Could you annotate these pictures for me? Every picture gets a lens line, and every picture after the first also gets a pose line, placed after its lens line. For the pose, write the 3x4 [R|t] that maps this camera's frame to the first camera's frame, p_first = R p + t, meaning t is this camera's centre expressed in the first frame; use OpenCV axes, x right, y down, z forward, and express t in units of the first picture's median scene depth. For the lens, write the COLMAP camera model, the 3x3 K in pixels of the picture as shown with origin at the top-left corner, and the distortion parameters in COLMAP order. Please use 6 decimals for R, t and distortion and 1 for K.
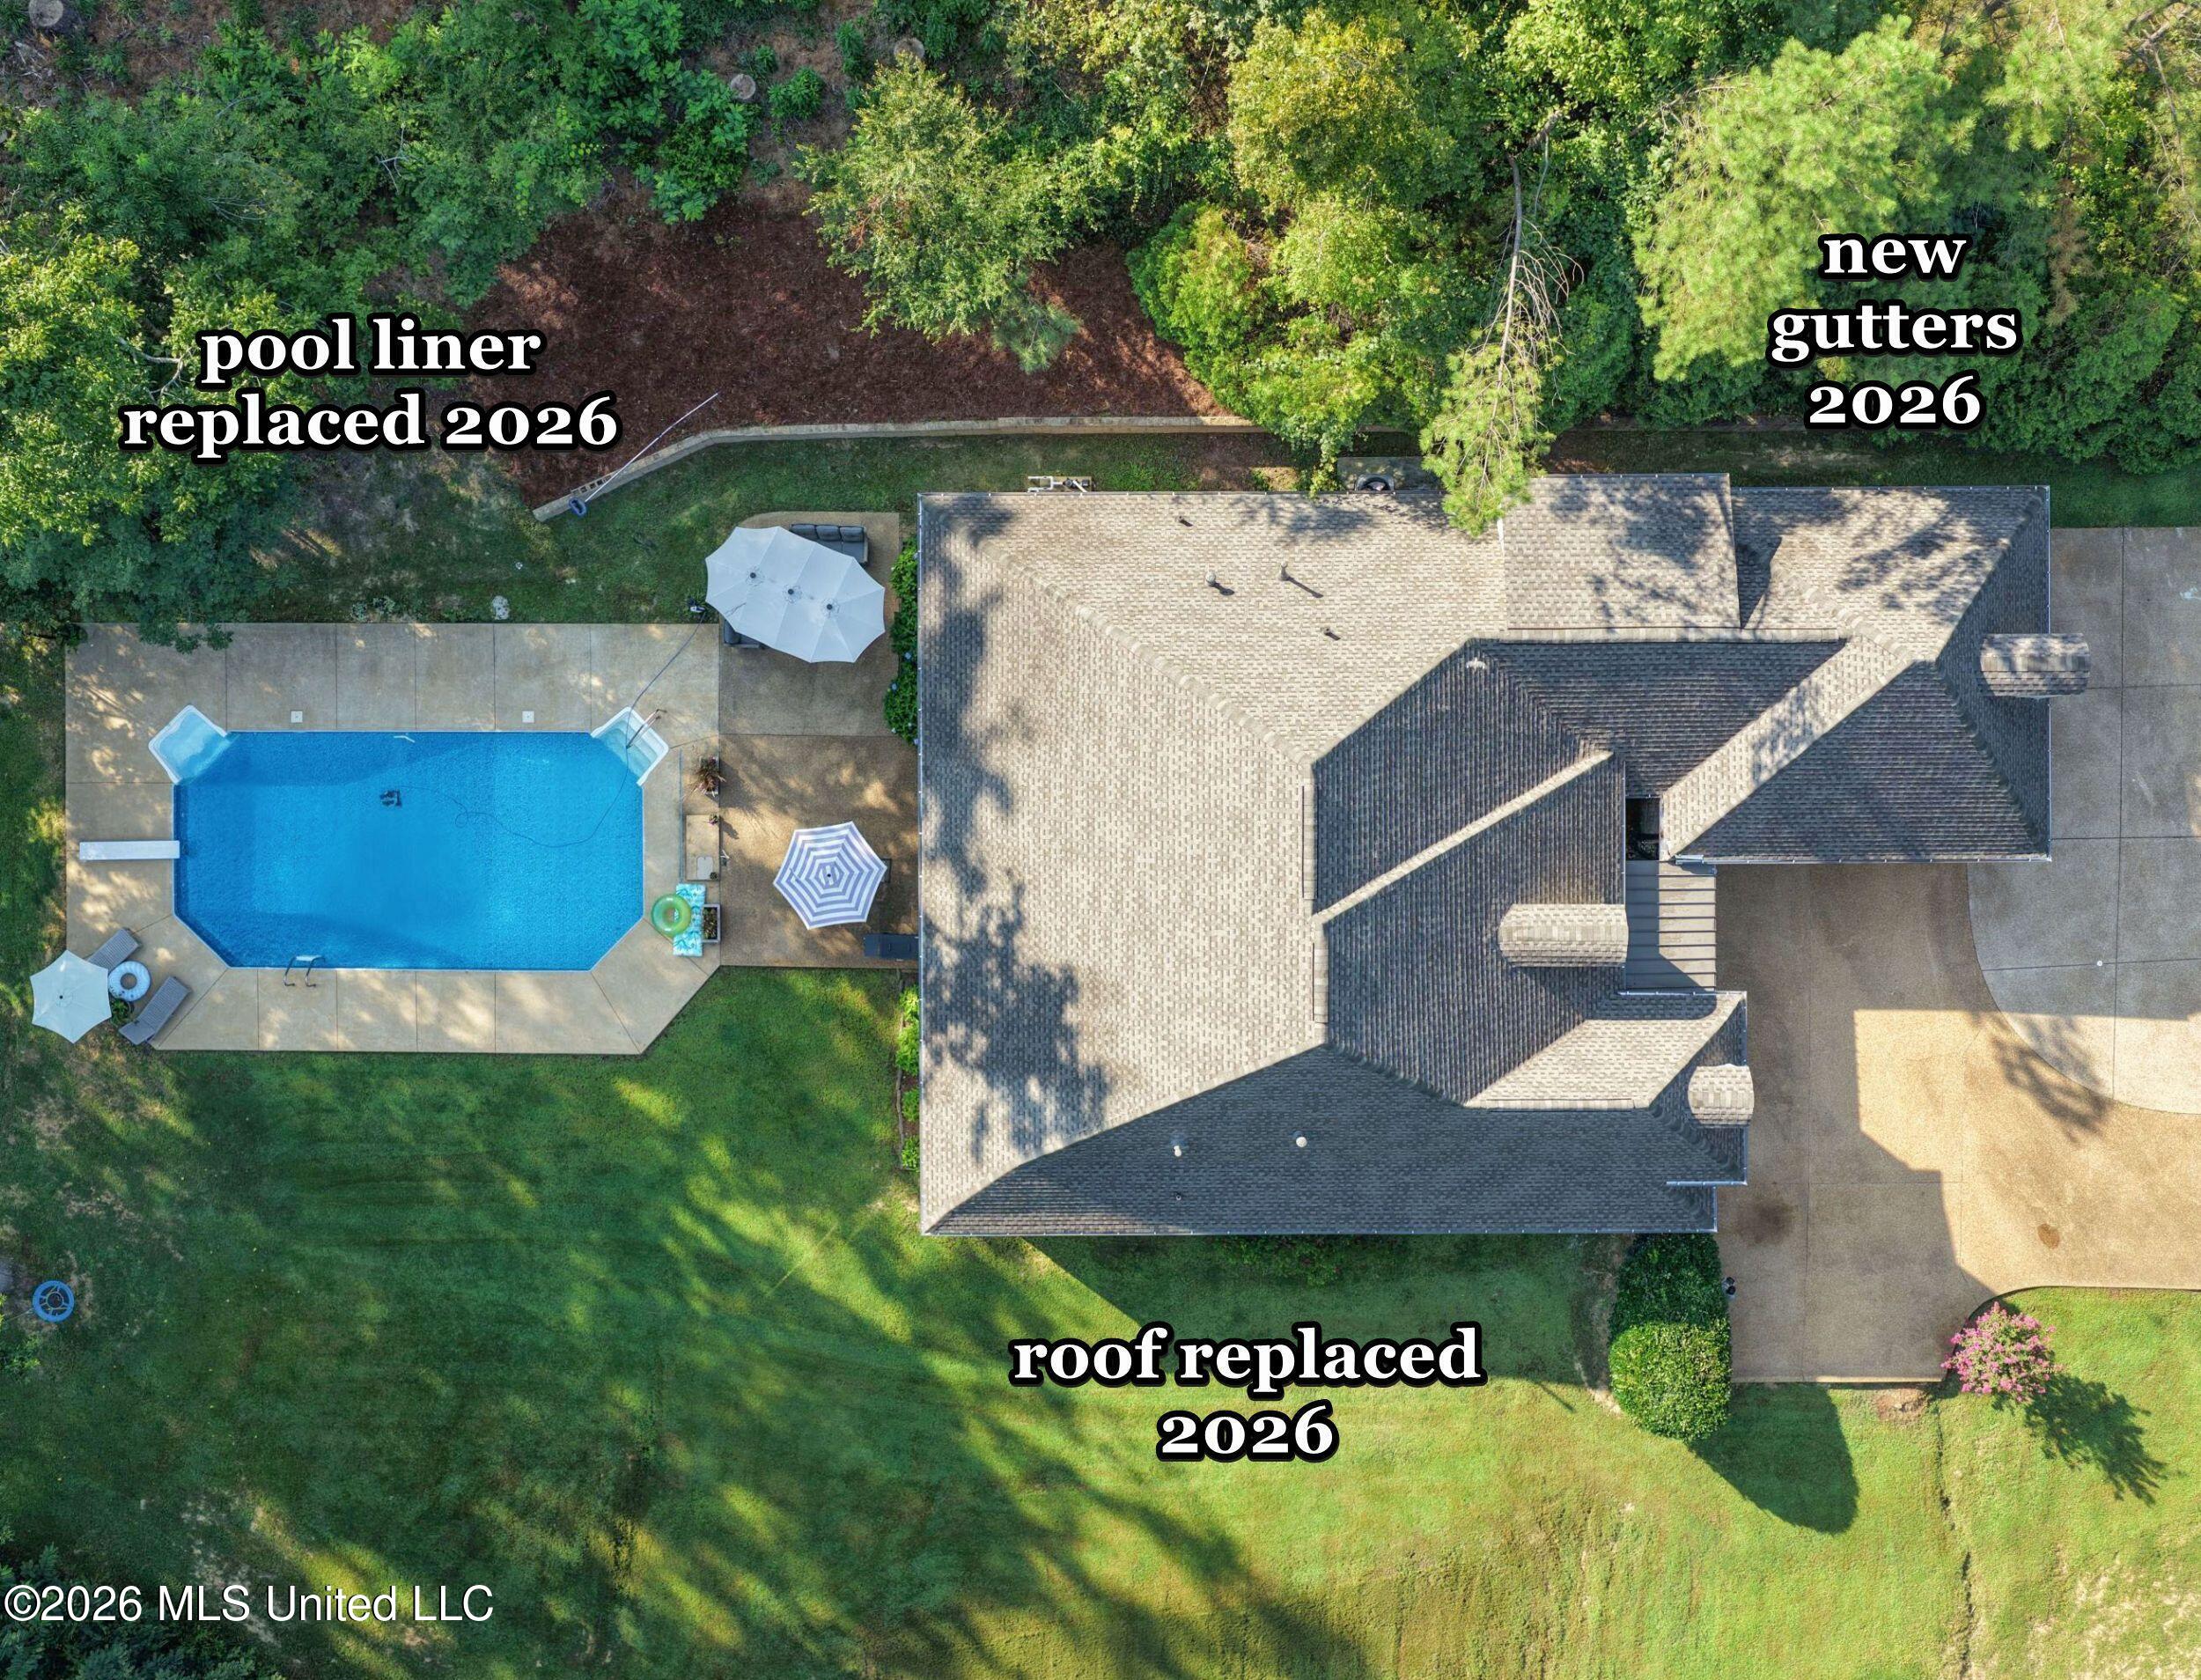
lens RADIAL K [[2079.4, 0, 1011.9], [0, 2079.4, 846.7], [0, 0, 1]] dist [0.006841, 0.000000]
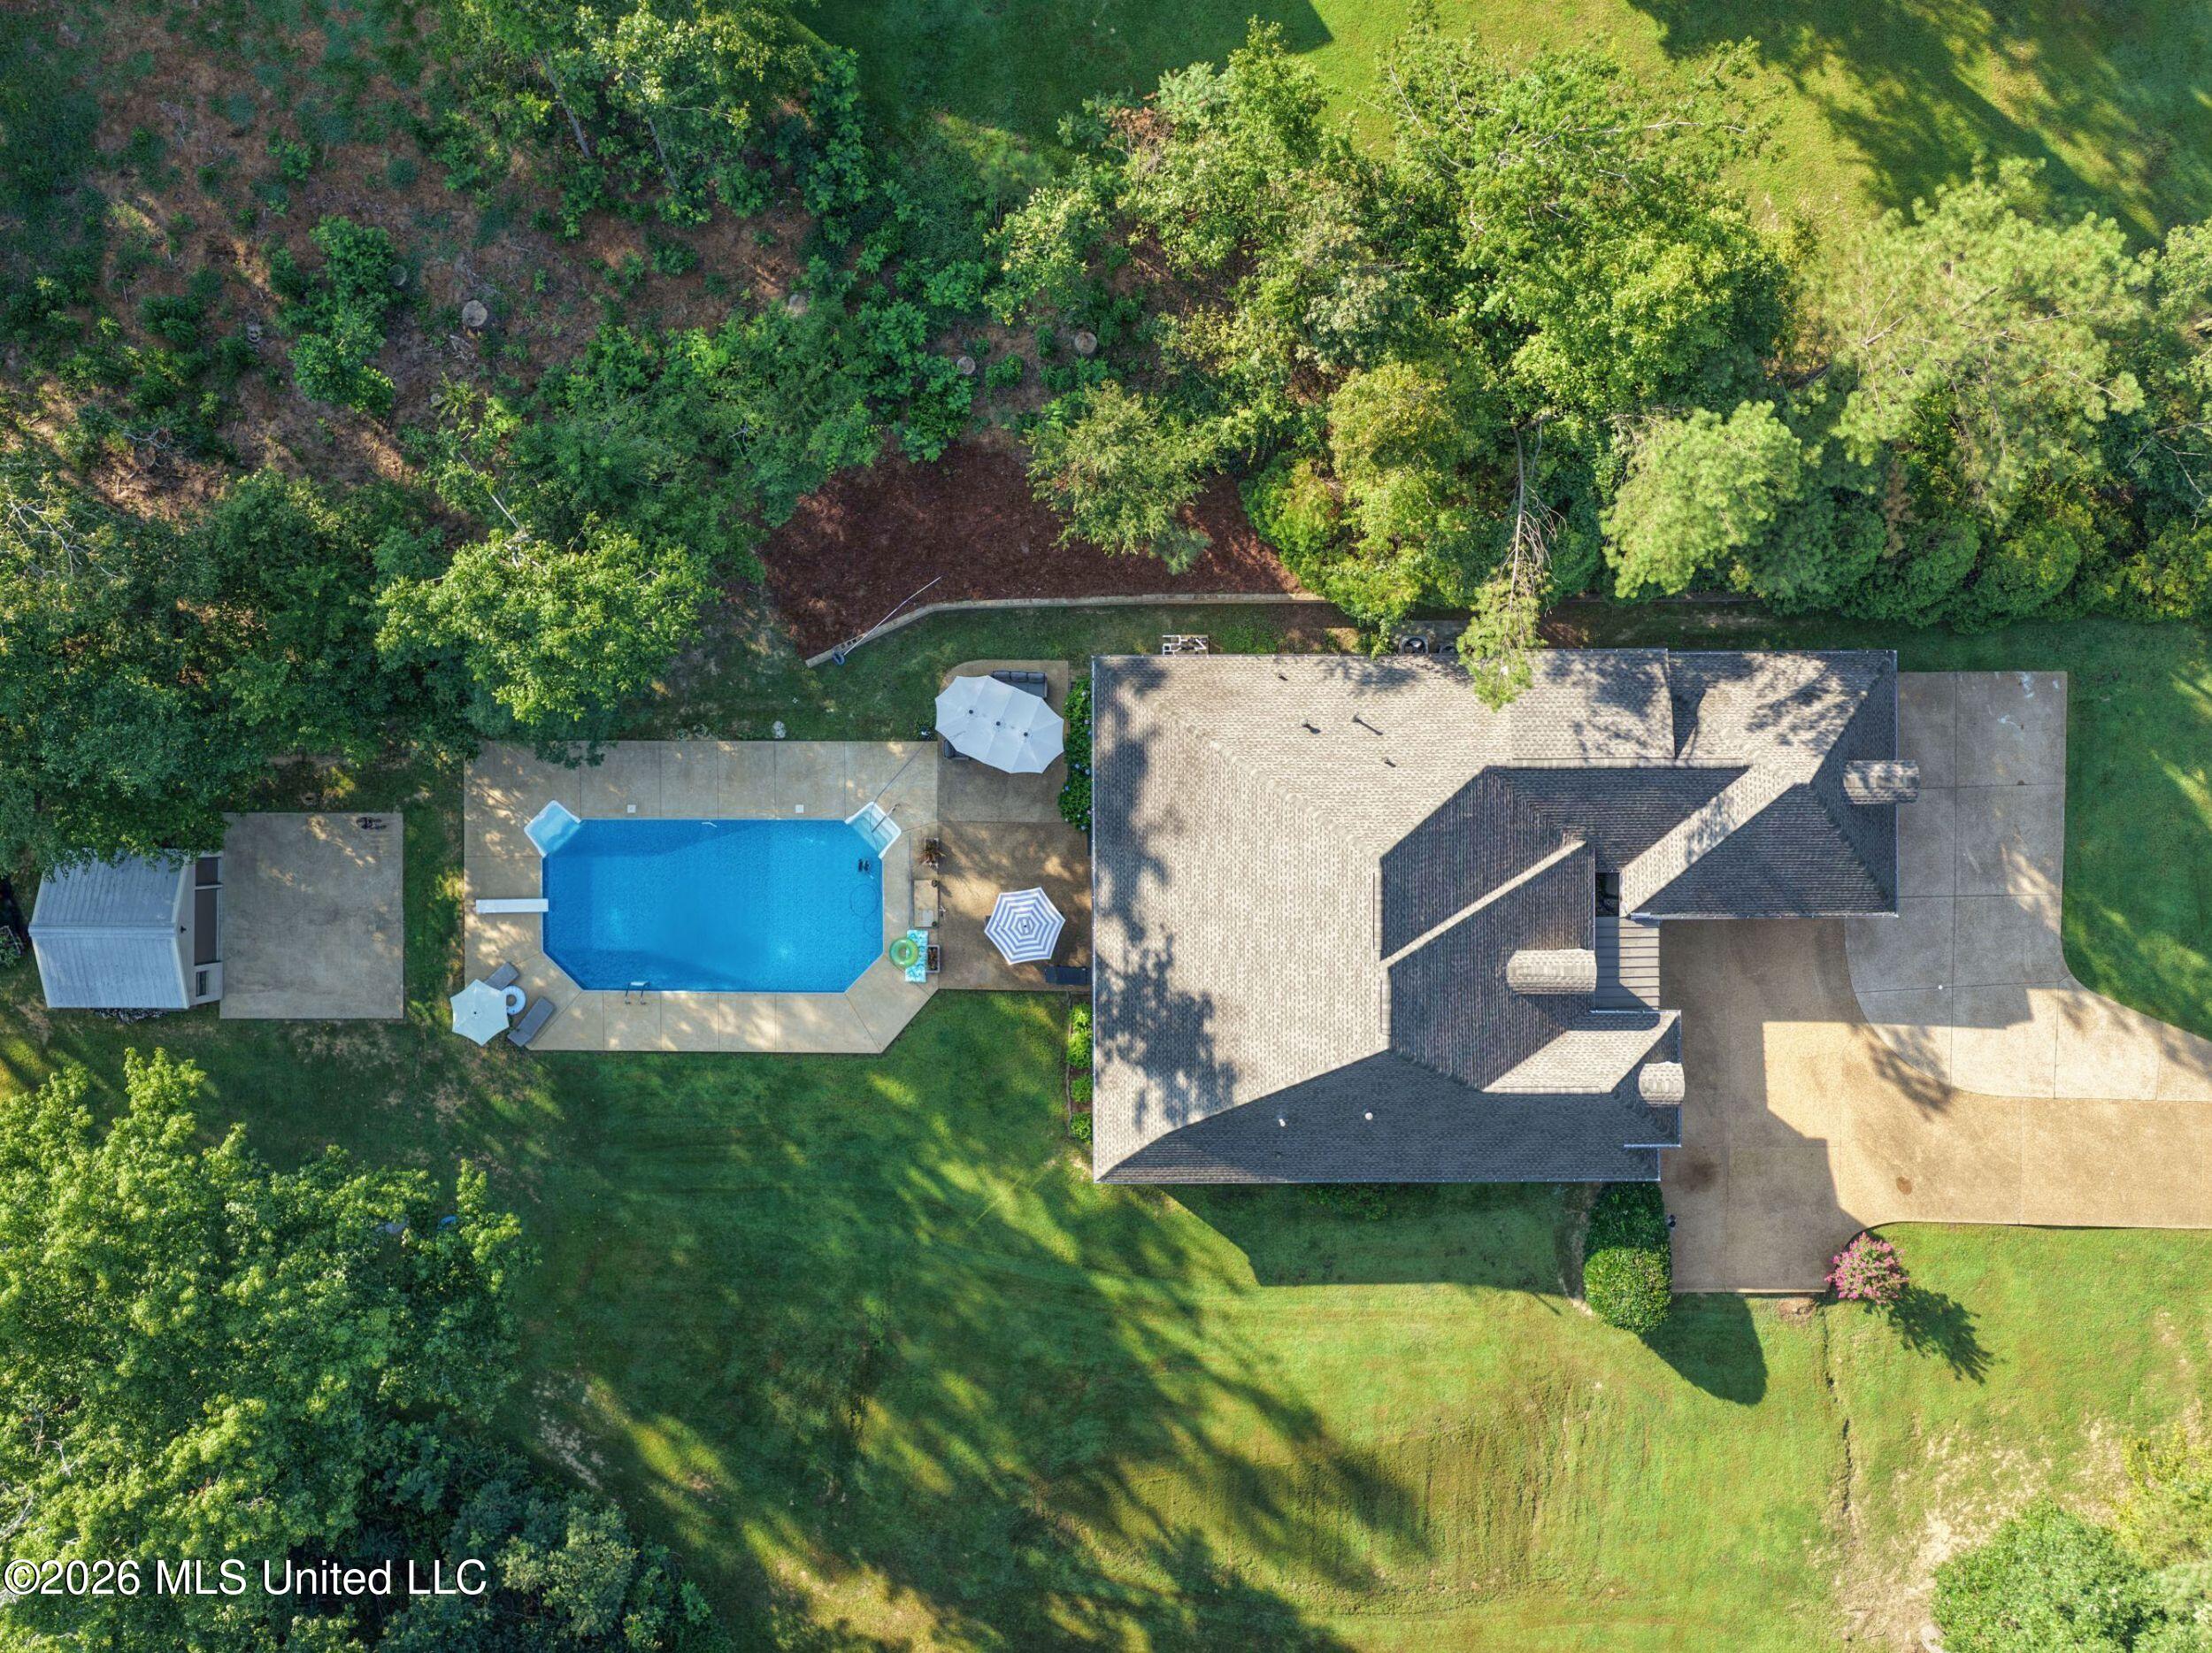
lens RADIAL K [[2038.4, 0, 993.2], [0, 2038.4, 839.6], [0, 0, 1]] dist [0.004552, 0.000000]
pose [[0.999993, -0.000029, -0.003731, -0.110154], [0.000036, 0.999998, 0.001936, -0.049667], [0.003731, -0.001936, 0.999991, -0.390883]]
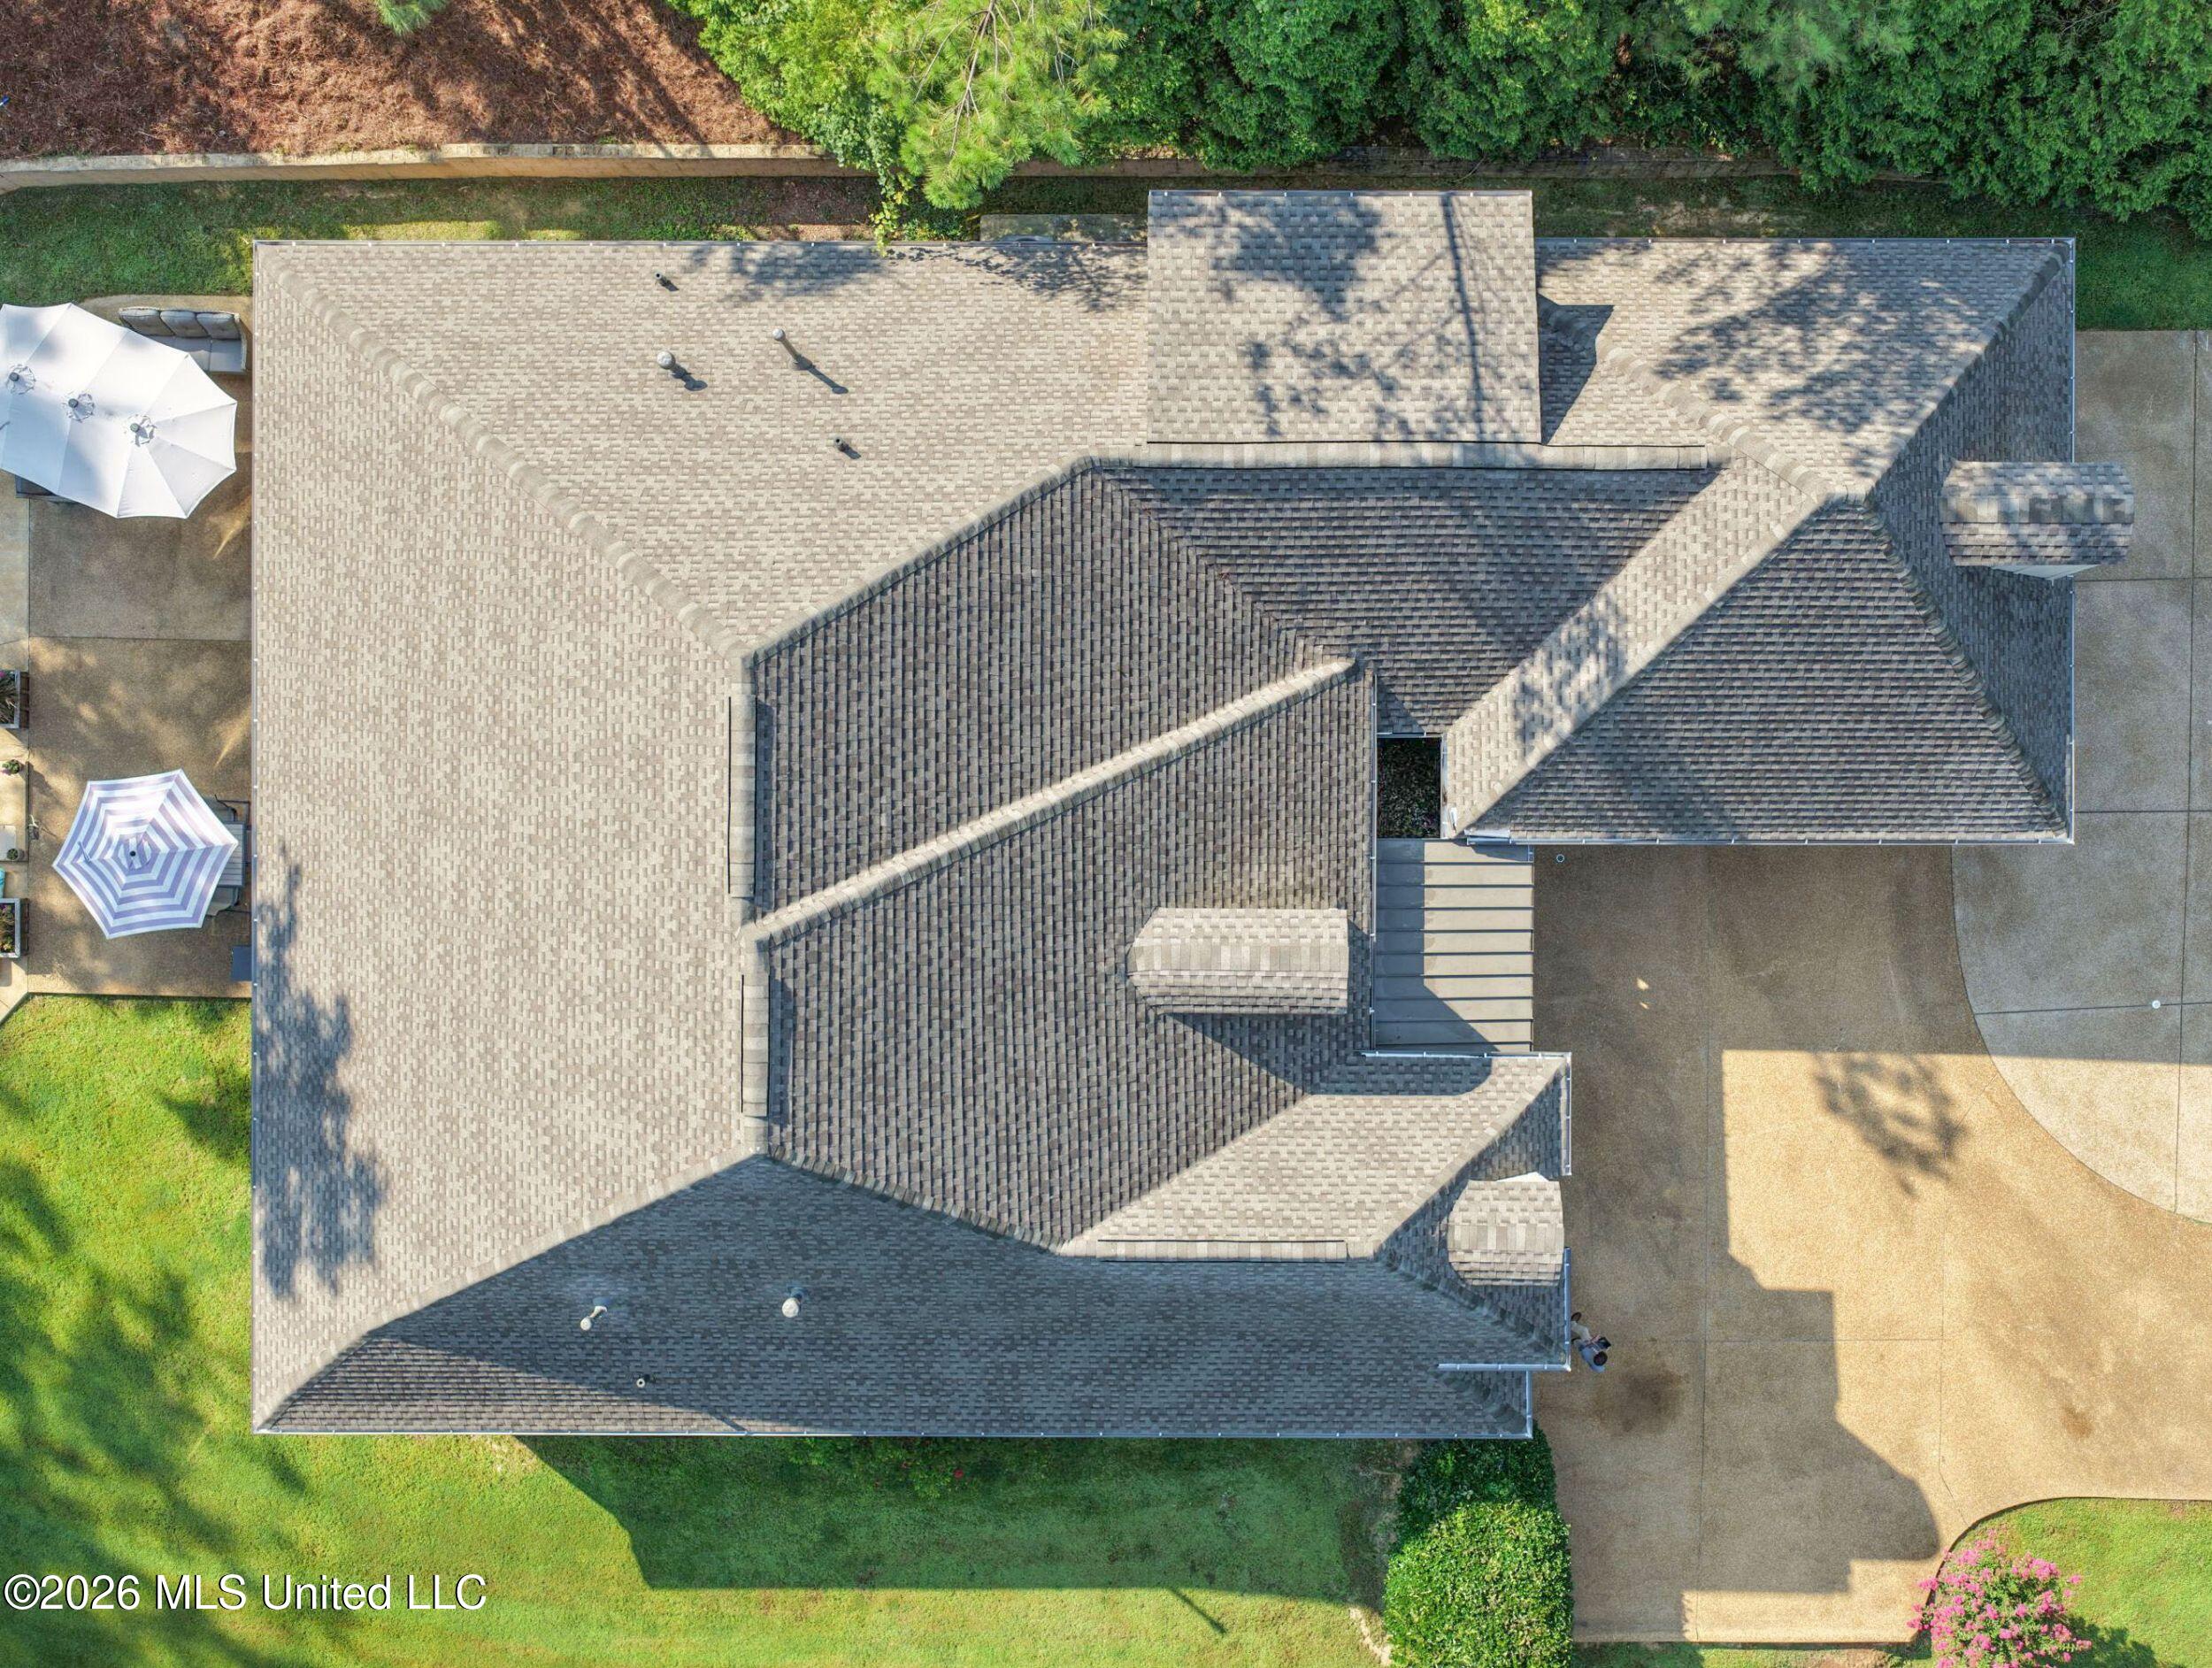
lens RADIAL K [[2038.4, 0, 1107.9], [0, 2038.4, 841.7], [0, 0, 1]] dist [0.004552, 0.000000]
pose [[0.999956, 0.006722, -0.006535, 0.222147], [-0.006728, 0.999977, -0.000911, 0.009016], [0.006529, 0.000955, 0.999978, 0.403075]]
